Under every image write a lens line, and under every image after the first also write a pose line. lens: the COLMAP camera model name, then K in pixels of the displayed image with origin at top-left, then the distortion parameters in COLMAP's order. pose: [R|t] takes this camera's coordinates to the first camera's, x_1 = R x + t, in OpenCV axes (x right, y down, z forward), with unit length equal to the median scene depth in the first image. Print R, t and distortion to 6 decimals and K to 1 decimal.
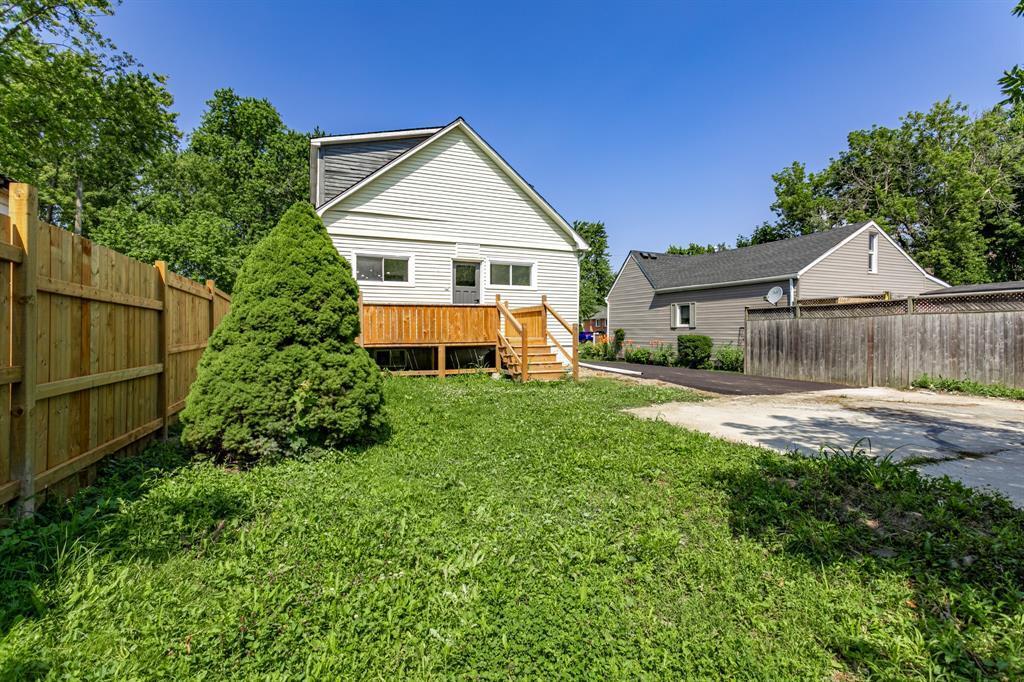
lens RADIAL K [[491.2, 0, 512.8], [0, 491.2, 334.9], [0, 0, 1]] dist [-0.004000, 0.000094]
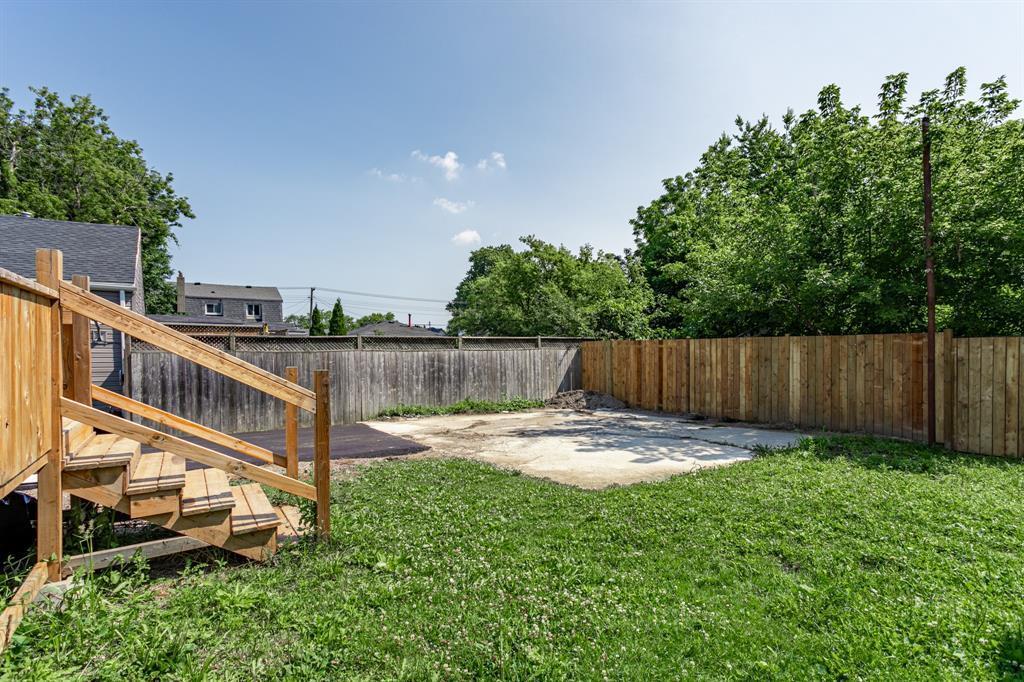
lens RADIAL K [[491.2, 0, 520.4], [0, 491.2, 364.8], [0, 0, 1]] dist [-0.004000, 0.000094]
pose [[-0.203808, -0.016673, 0.978869, -0.317679], [0.009317, 0.999777, 0.018969, -0.028822], [-0.978966, 0.012986, -0.203607, 0.875402]]
